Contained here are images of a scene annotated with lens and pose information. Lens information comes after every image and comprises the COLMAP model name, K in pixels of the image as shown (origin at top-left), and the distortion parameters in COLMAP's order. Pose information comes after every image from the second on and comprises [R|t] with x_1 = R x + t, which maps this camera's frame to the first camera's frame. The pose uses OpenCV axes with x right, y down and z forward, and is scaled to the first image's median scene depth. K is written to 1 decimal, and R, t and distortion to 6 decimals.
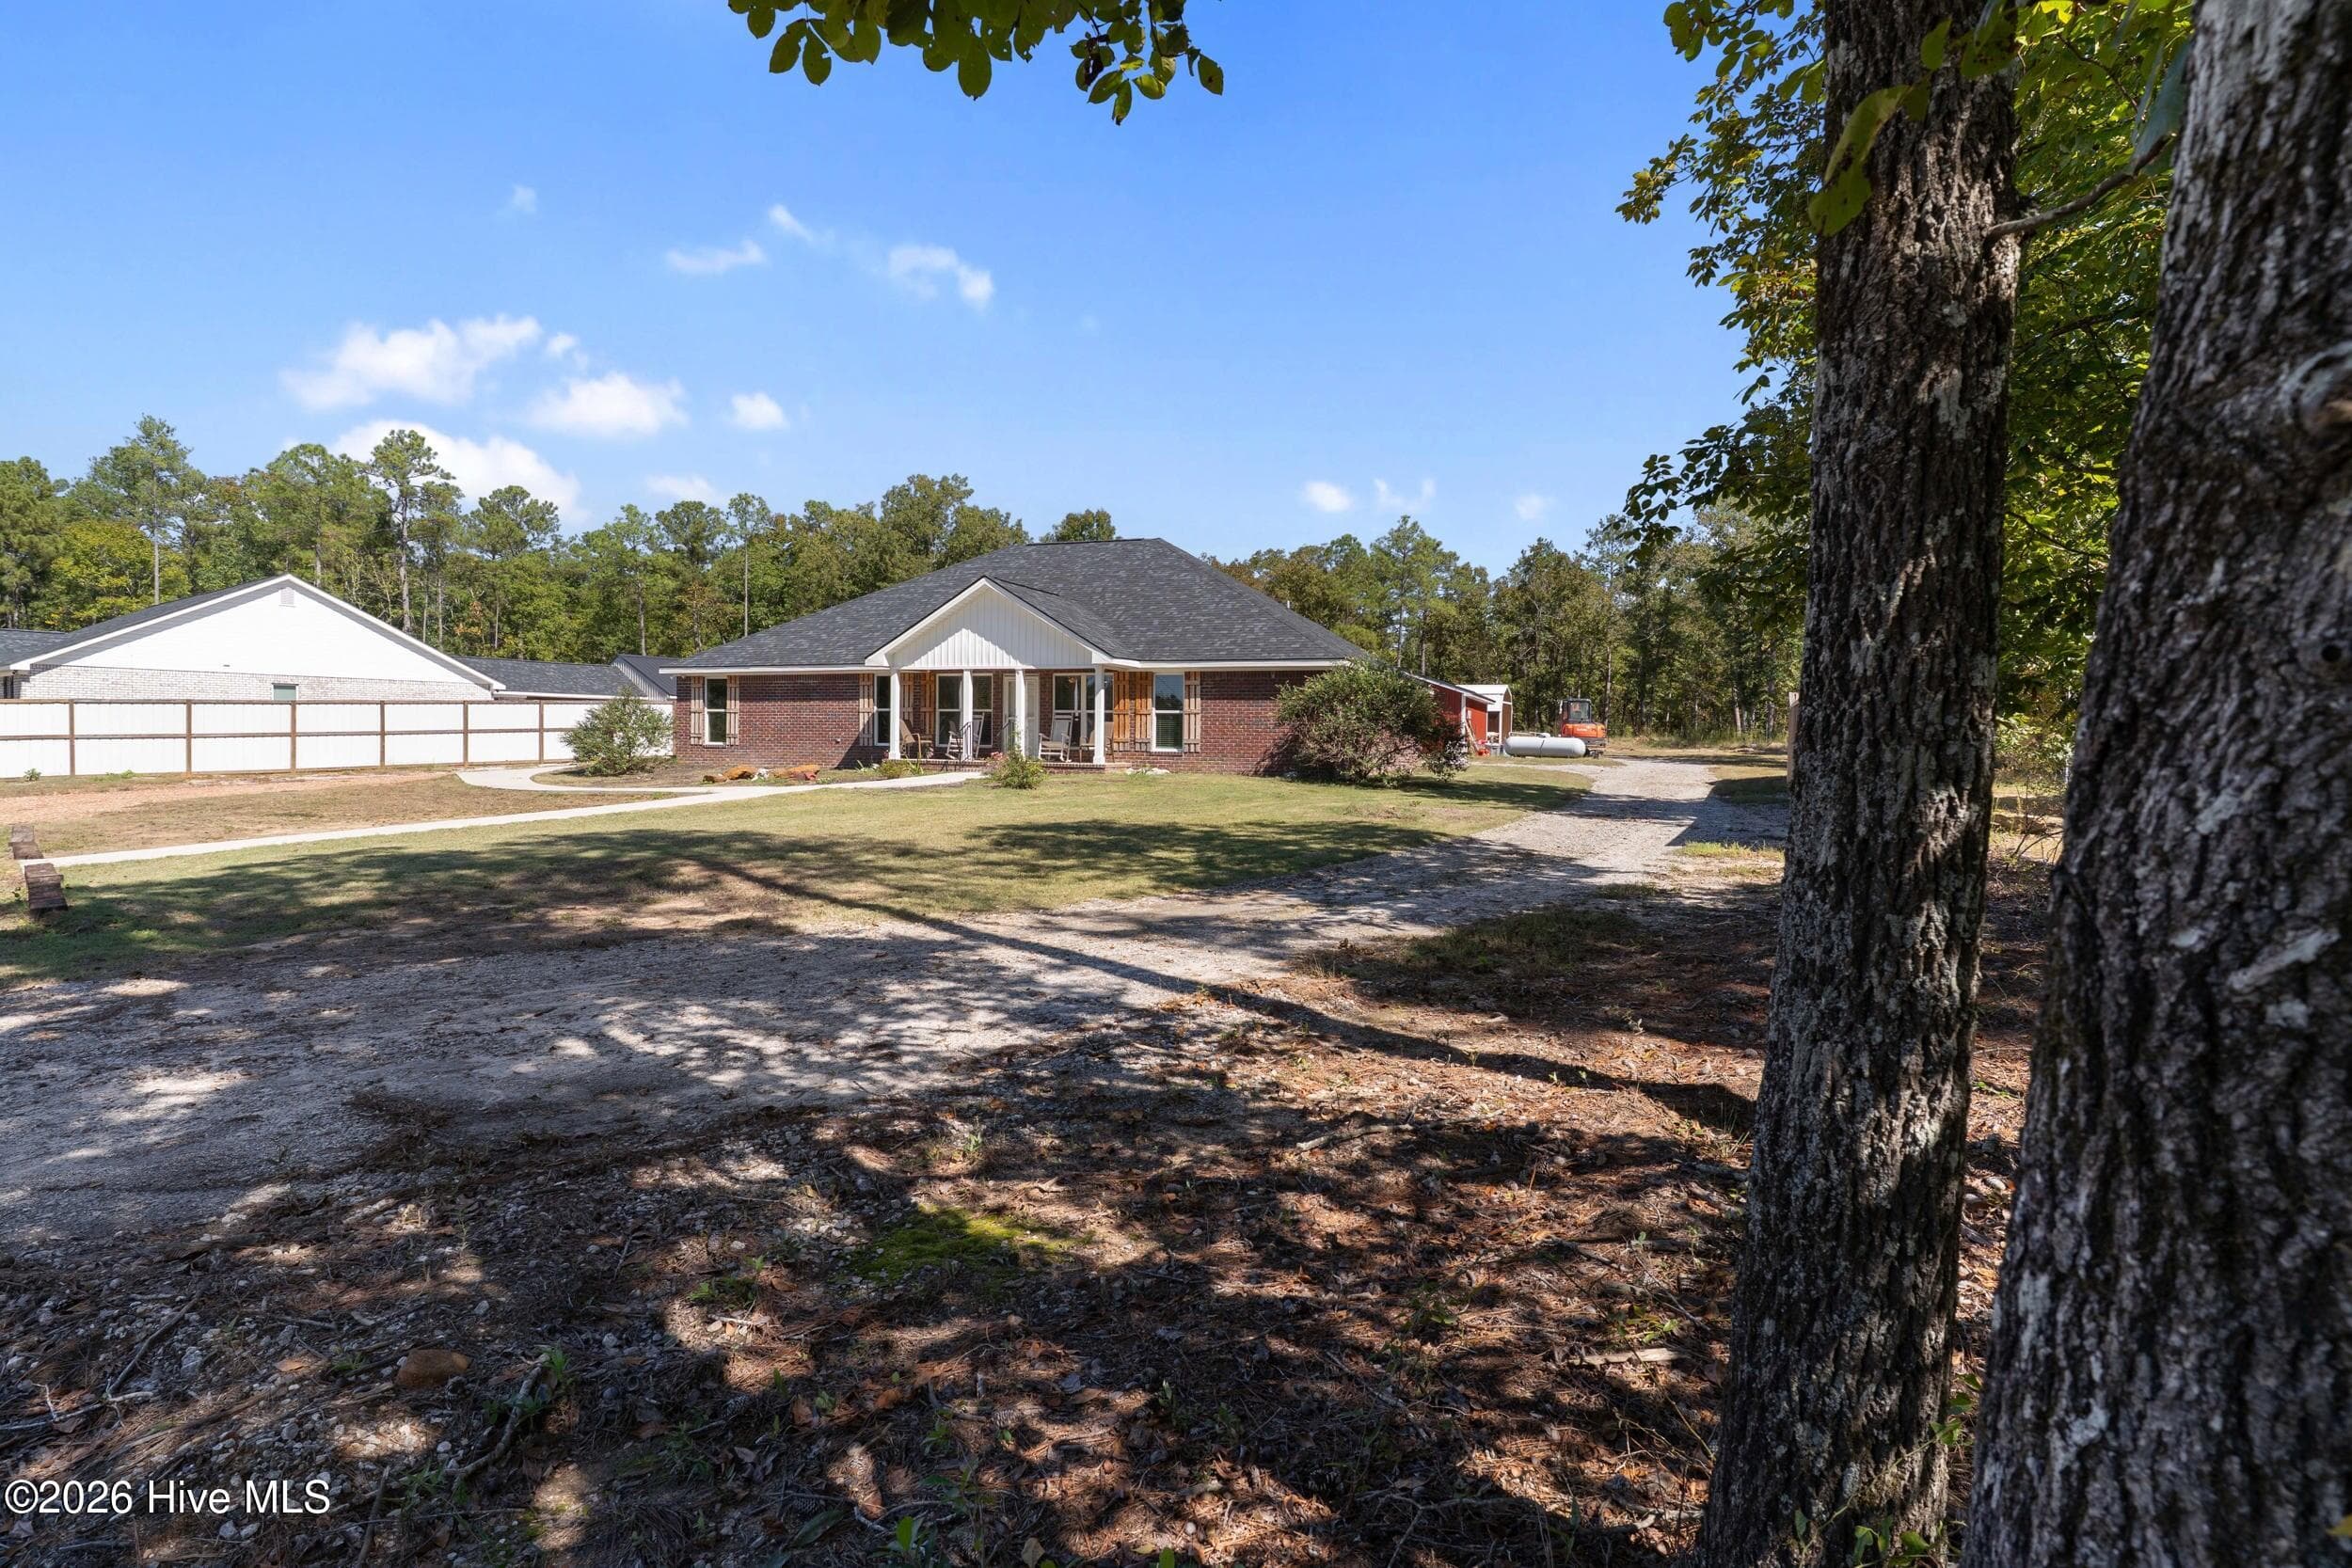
lens RADIAL K [[1242.0, 0, 1123.4], [0, 1242.0, 733.4], [0, 0, 1]] dist [0.003734, 0.000704]
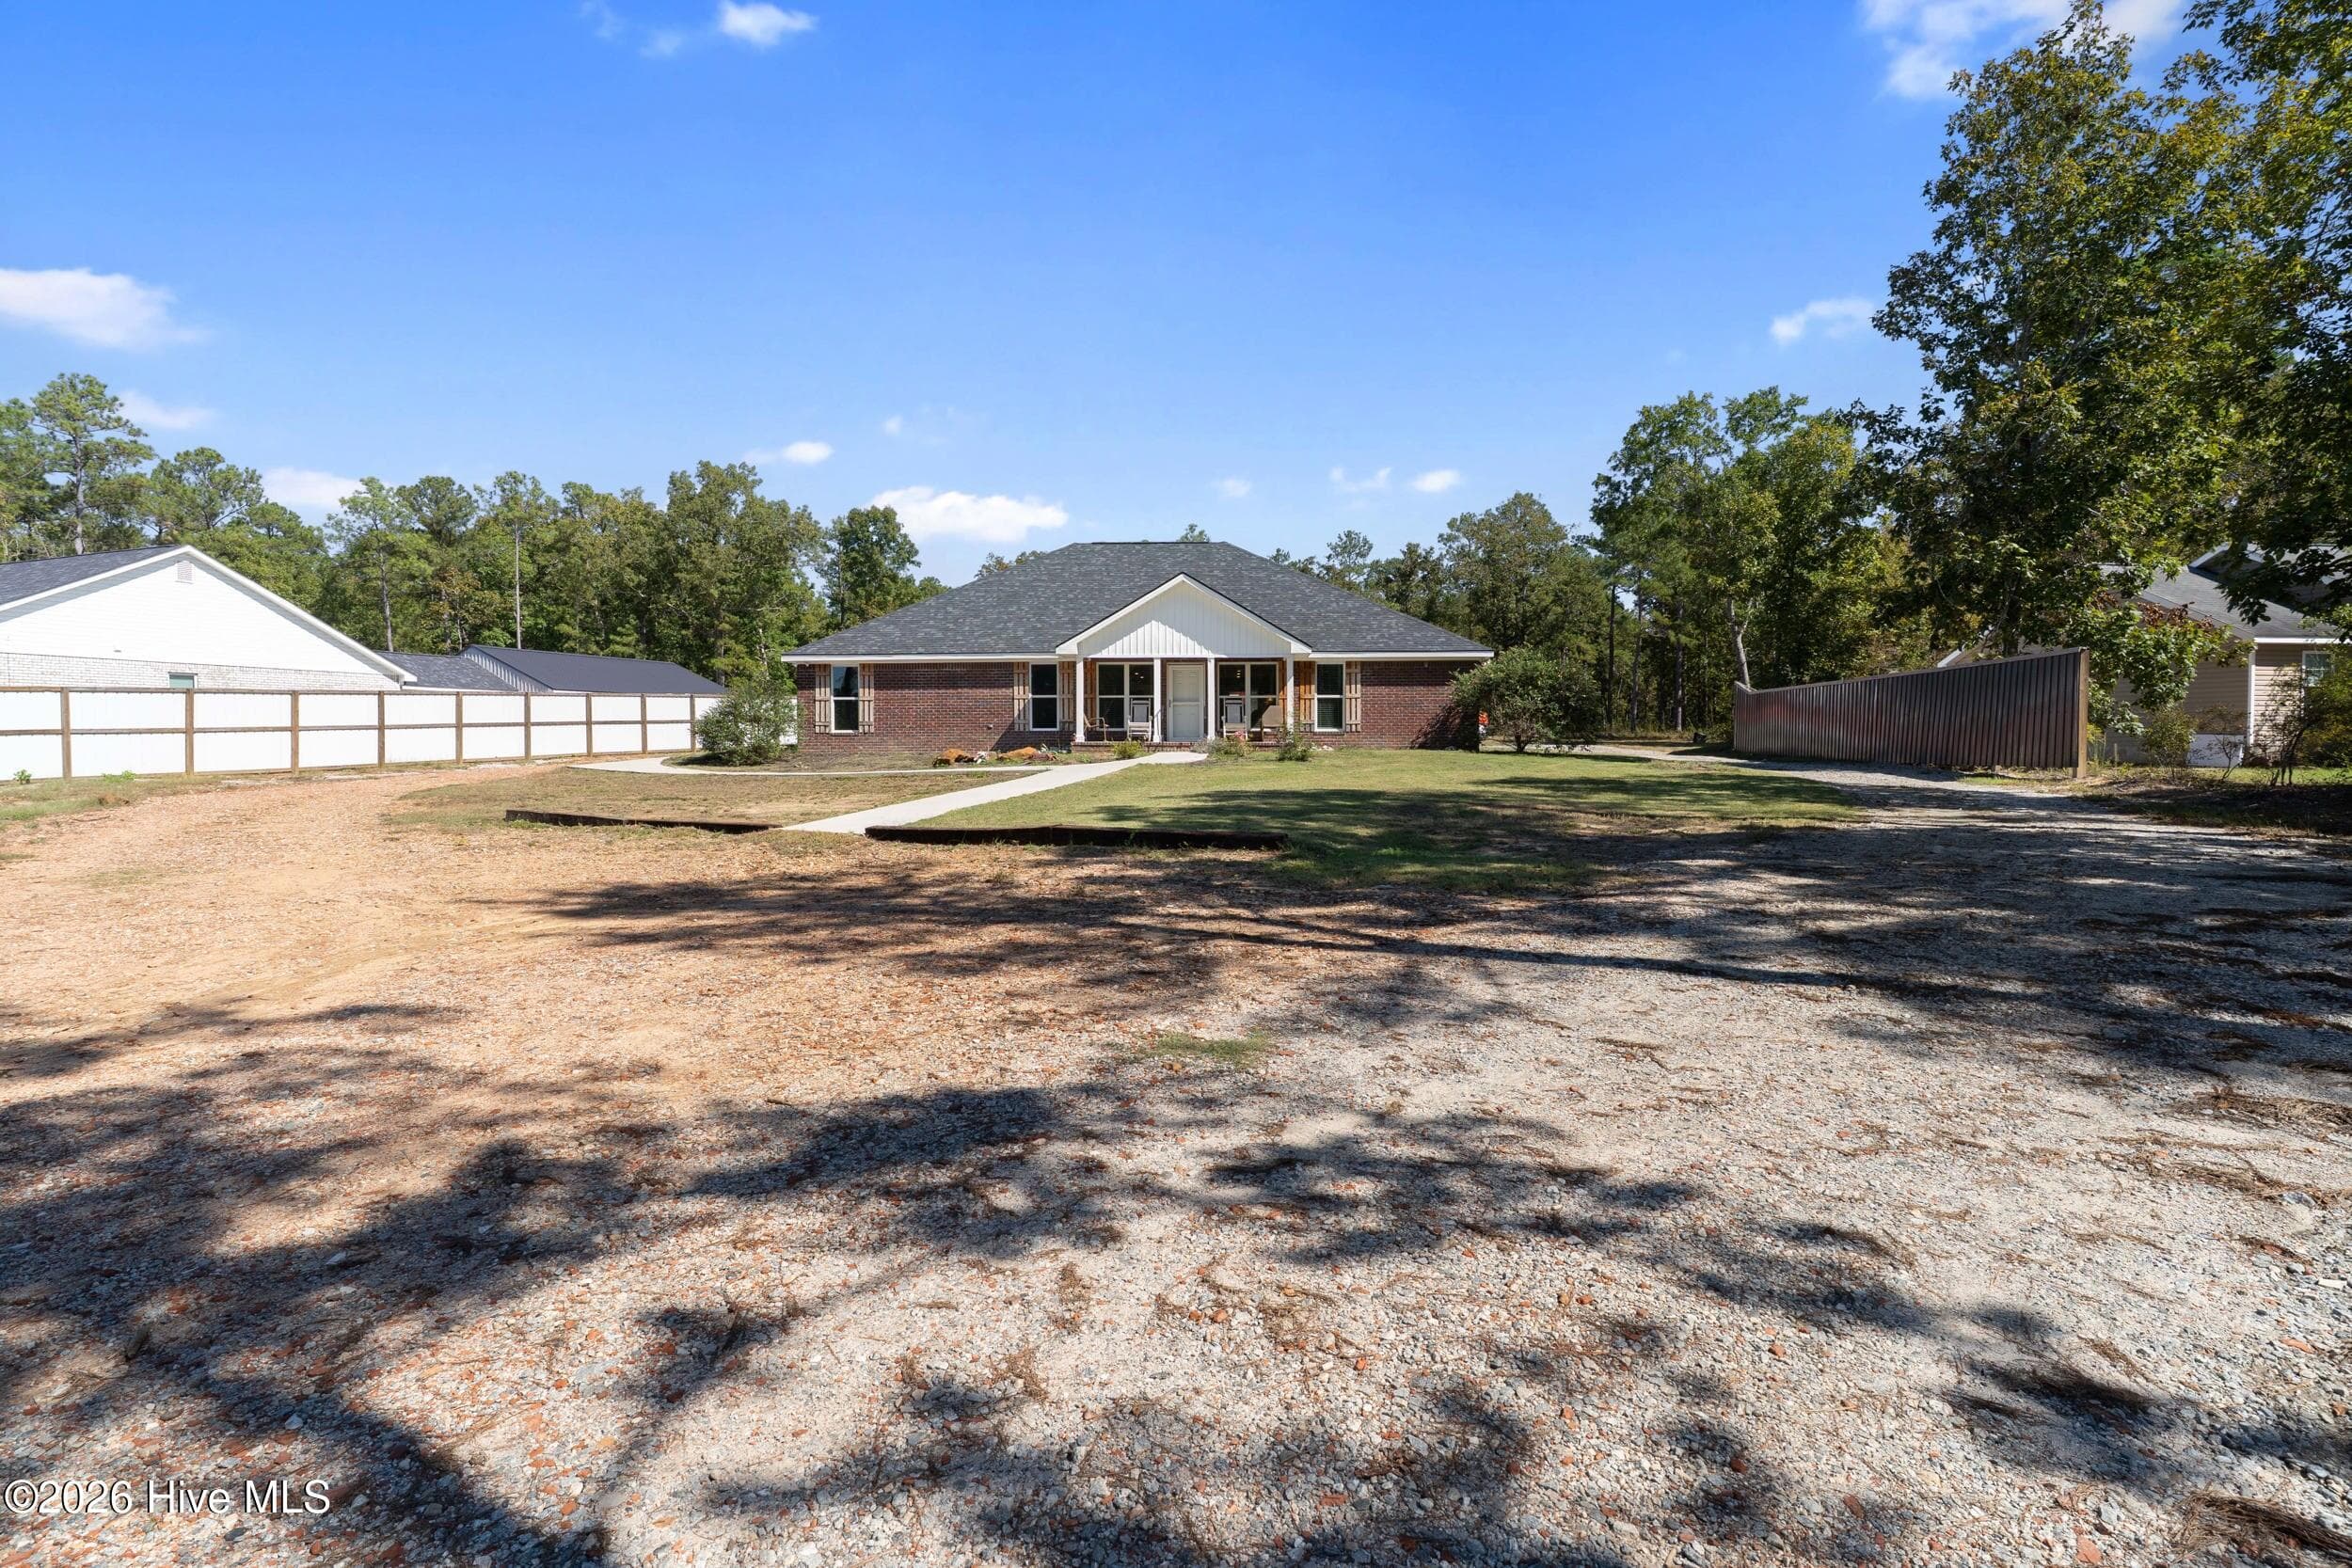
lens RADIAL K [[1242.0, 0, 1123.4], [0, 1242.0, 733.4], [0, 0, 1]] dist [0.003734, 0.000704]
pose [[0.953367, -0.010781, 0.301620, -0.412732], [0.011080, 0.999938, 0.000719, 0.011360], [-0.301609, 0.002657, 0.953428, -0.023649]]
